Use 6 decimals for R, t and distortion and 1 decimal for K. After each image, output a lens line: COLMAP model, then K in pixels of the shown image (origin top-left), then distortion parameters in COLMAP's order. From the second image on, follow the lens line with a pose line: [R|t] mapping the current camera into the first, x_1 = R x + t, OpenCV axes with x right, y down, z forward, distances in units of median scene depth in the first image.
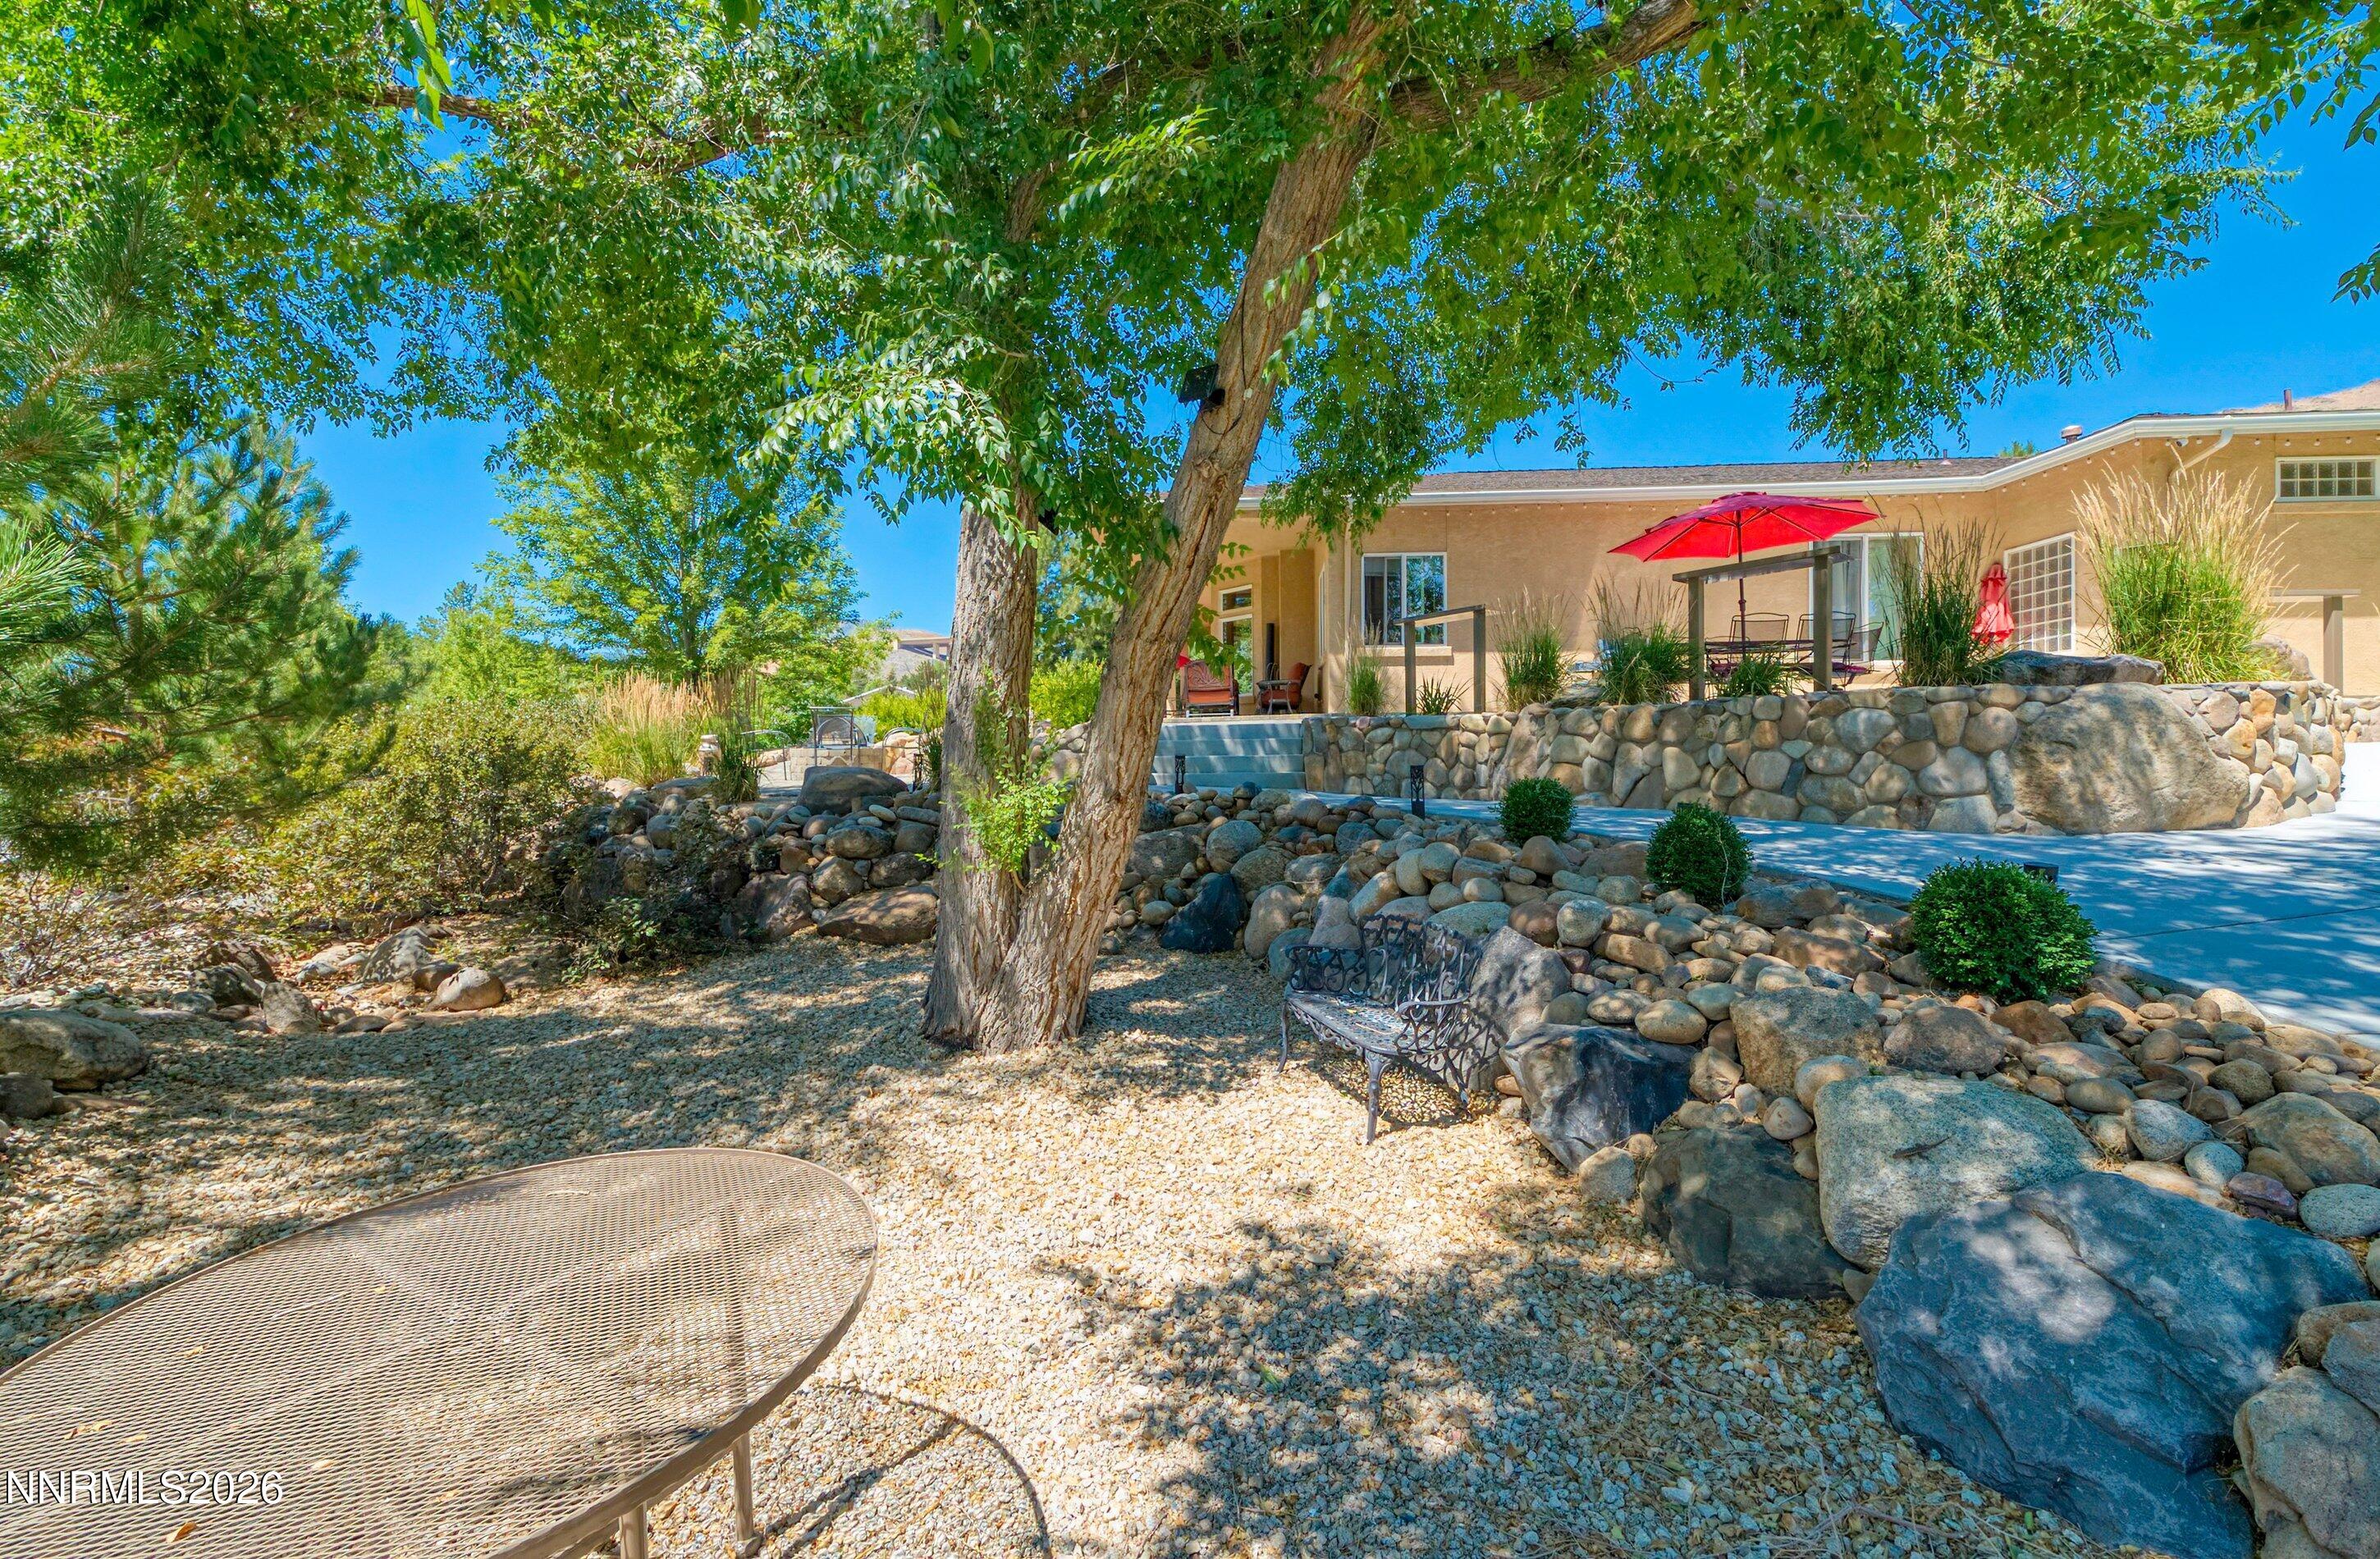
lens RADIAL K [[961.6, 0, 1178.9], [0, 961.6, 774.9], [0, 0, 1]] dist [0.005227, 0.000037]
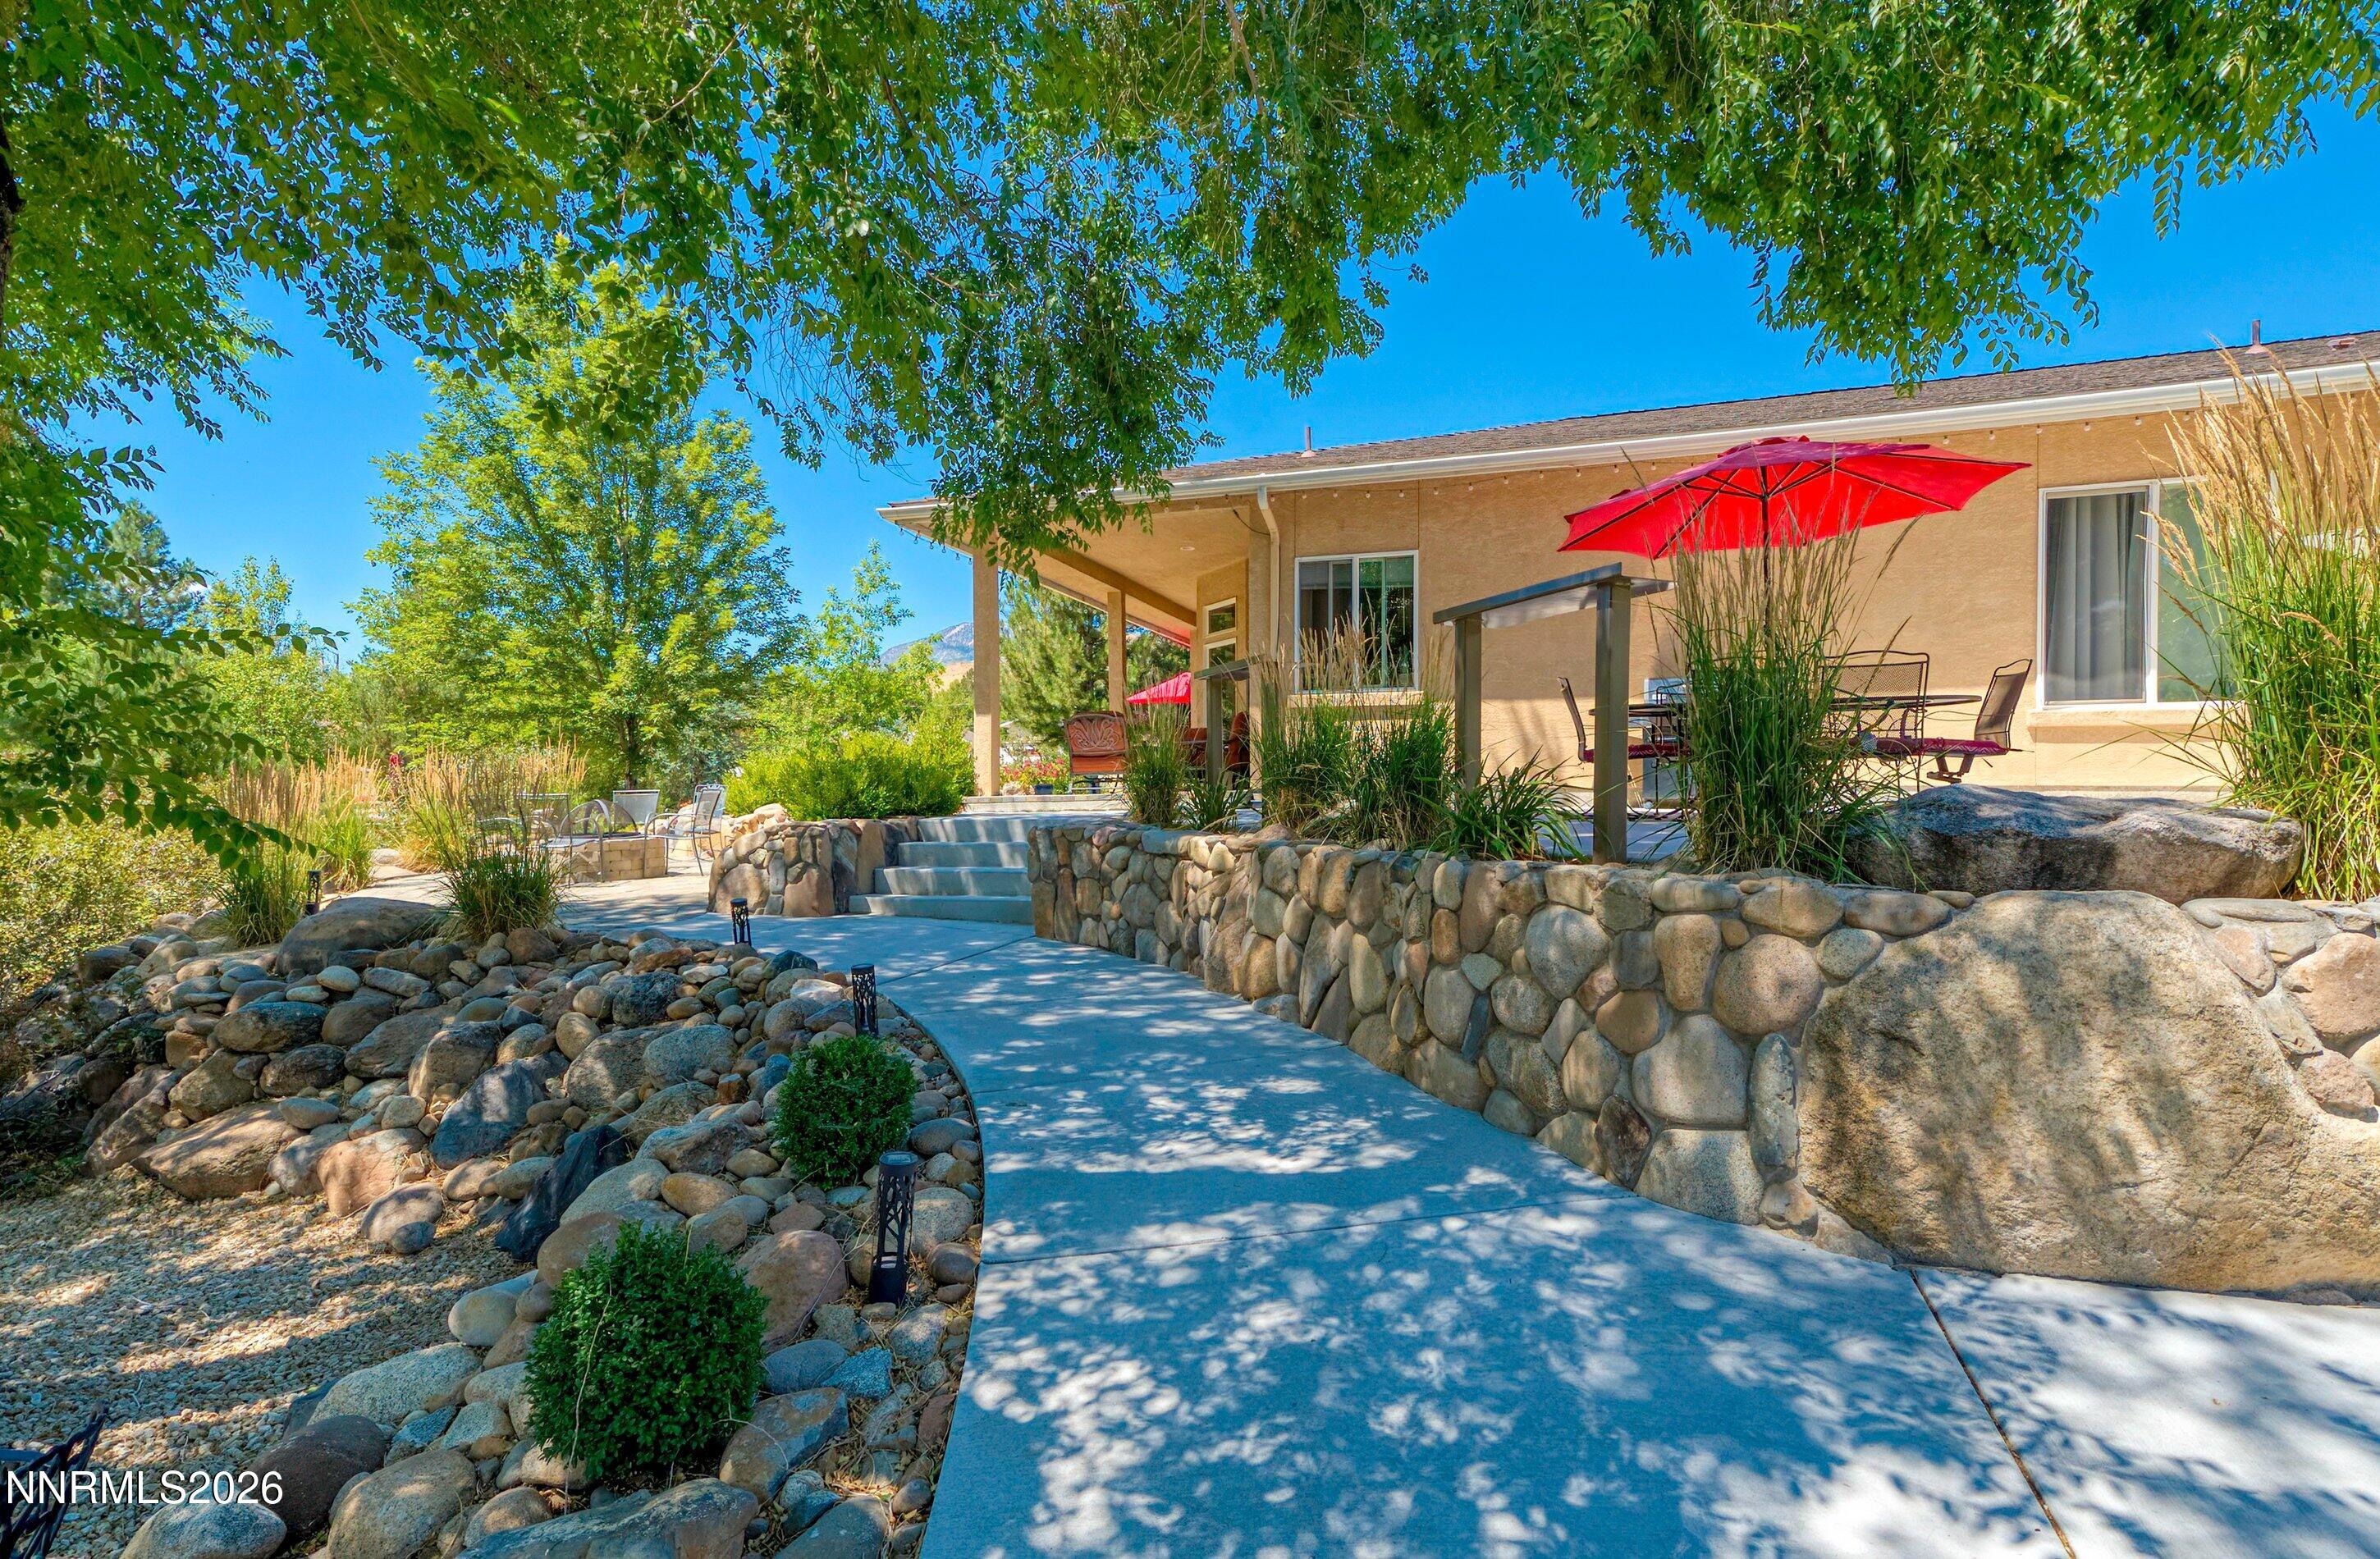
lens RADIAL K [[1146.0, 0, 1196.3], [0, 1146.0, 793.7], [0, 0, 1]] dist [0.036379, -0.000181]
pose [[0.971761, 0.003972, -0.235932, 0.557543], [-0.004483, 0.999989, -0.001630, -0.104915], [0.235923, 0.002642, 0.971768, 0.326796]]
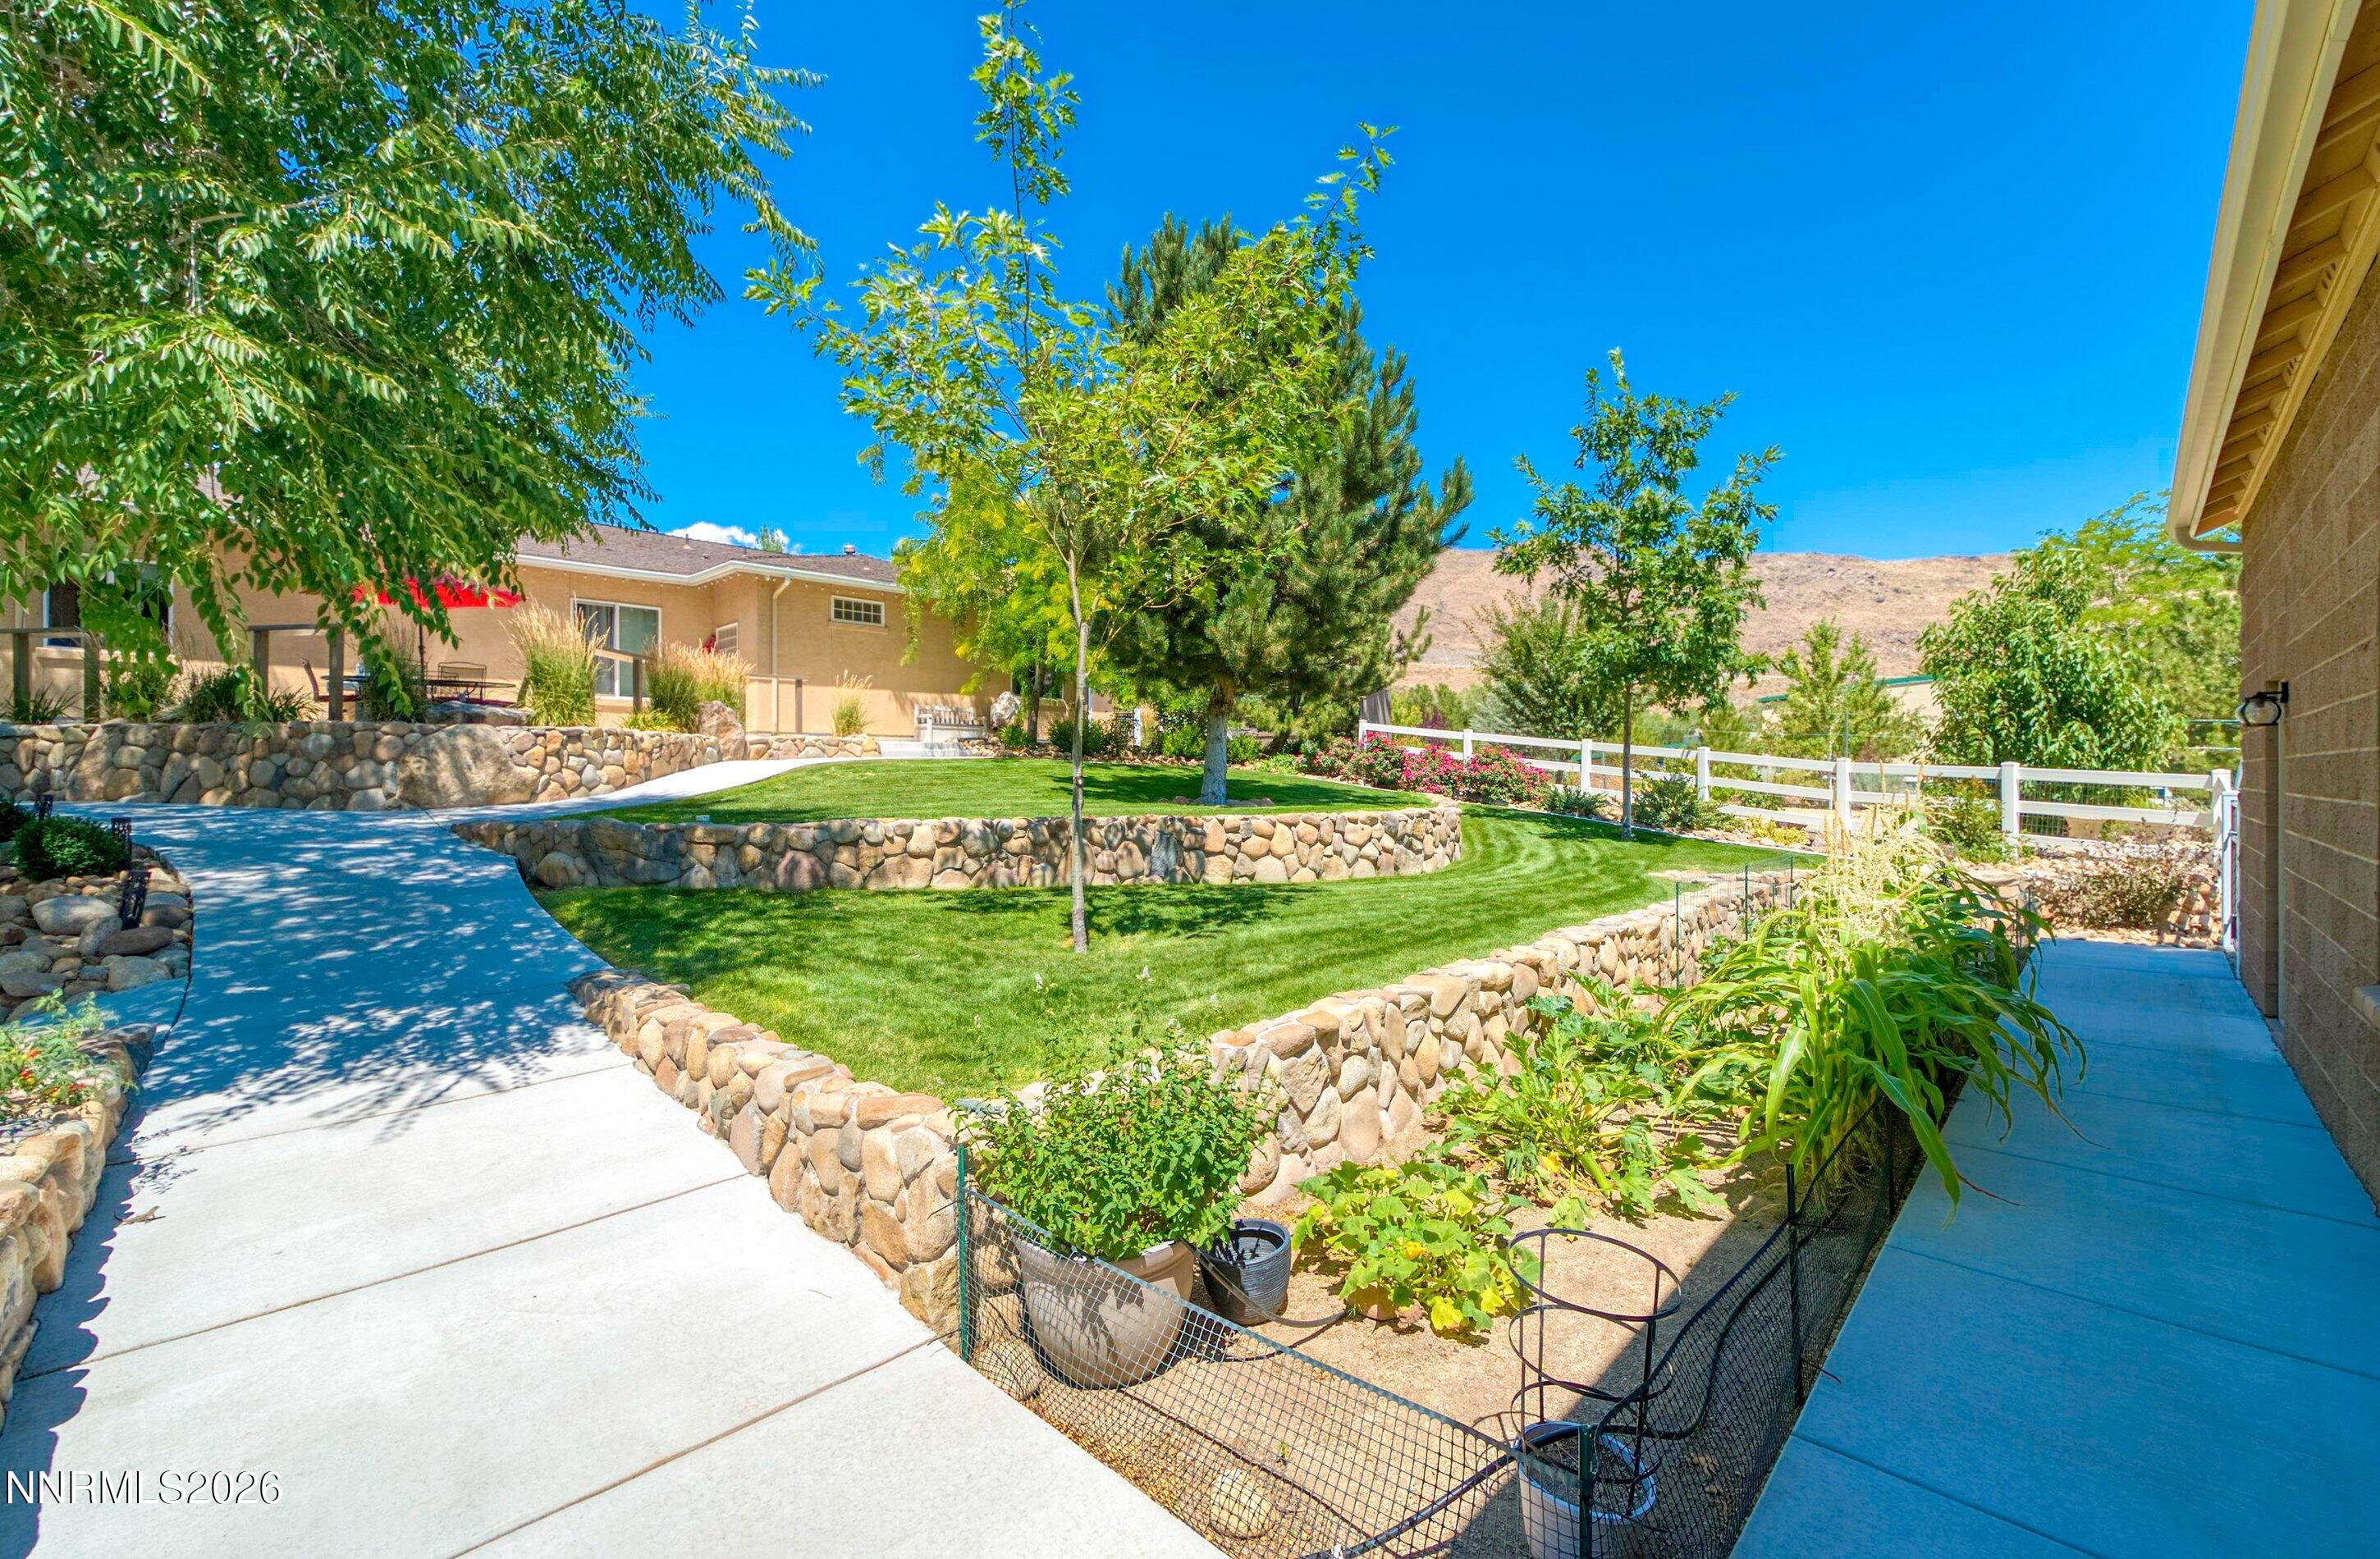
lens RADIAL K [[961.6, 0, 1189.5], [0, 961.6, 767.8], [0, 0, 1]] dist [0.005227, 0.000037]
pose [[0.670815, 0.005418, 0.741605, 0.414725], [0.006733, 0.999888, -0.013396, 0.014472], [-0.741594, 0.013979, 0.670703, -0.923627]]
